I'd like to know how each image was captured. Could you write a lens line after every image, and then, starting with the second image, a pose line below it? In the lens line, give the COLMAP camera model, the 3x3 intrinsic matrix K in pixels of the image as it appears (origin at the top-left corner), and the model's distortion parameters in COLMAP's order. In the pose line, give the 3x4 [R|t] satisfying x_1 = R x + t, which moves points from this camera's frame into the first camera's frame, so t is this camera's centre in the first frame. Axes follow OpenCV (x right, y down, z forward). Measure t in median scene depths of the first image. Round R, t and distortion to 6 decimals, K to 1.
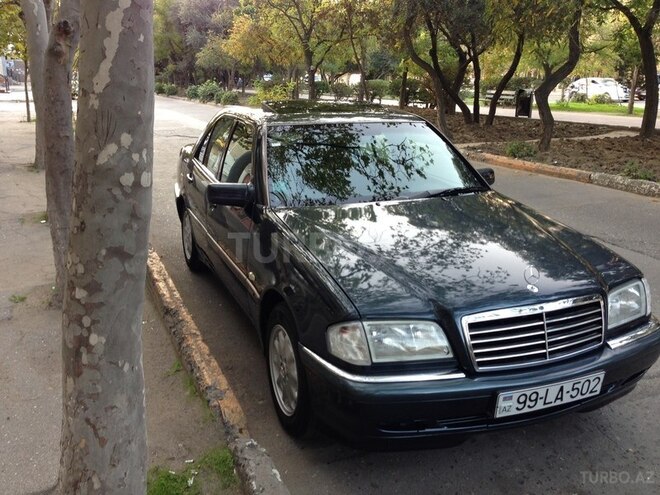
lens RADIAL K [[631.3, 0, 330.0], [0, 631.3, 247.5], [0, 0, 1]] dist [0.146300, -0.243579]
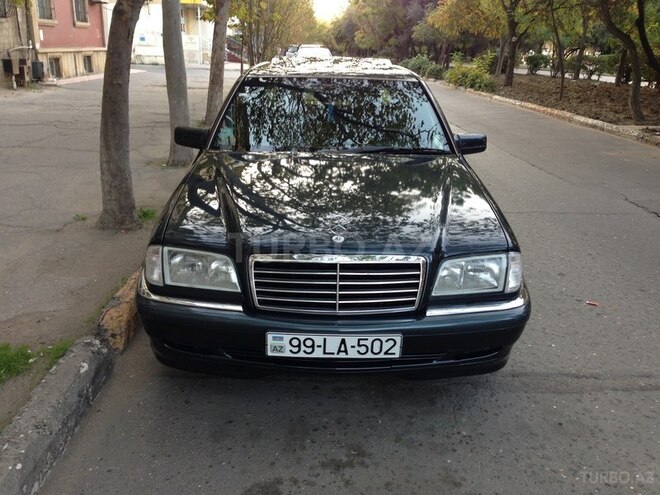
lens RADIAL K [[631.3, 0, 330.0], [0, 631.3, 247.5], [0, 0, 1]] dist [0.146300, -0.243579]
pose [[0.921793, 0.127726, -0.366039, 0.672634], [-0.116173, 0.991786, 0.053517, 0.025685], [0.369868, -0.006808, 0.929059, 0.084660]]
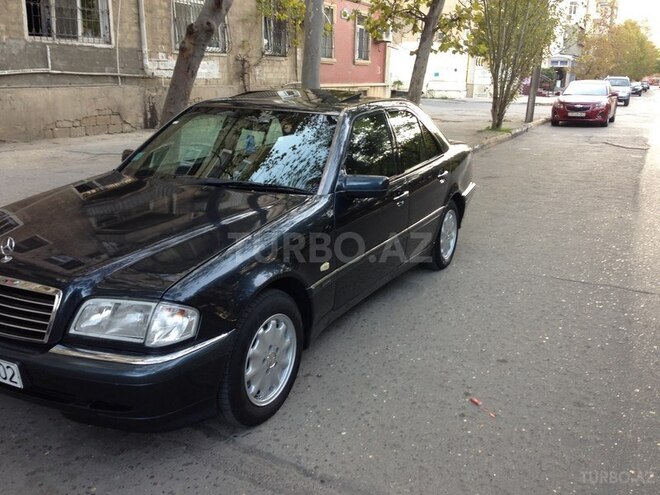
lens RADIAL K [[631.3, 0, 330.0], [0, 631.3, 247.5], [0, 0, 1]] dist [0.146300, -0.243579]
pose [[0.602487, 0.214161, -0.768859, 1.412820], [-0.225828, 0.969704, 0.093143, -0.164988], [0.765513, 0.117512, 0.632598, 0.753432]]
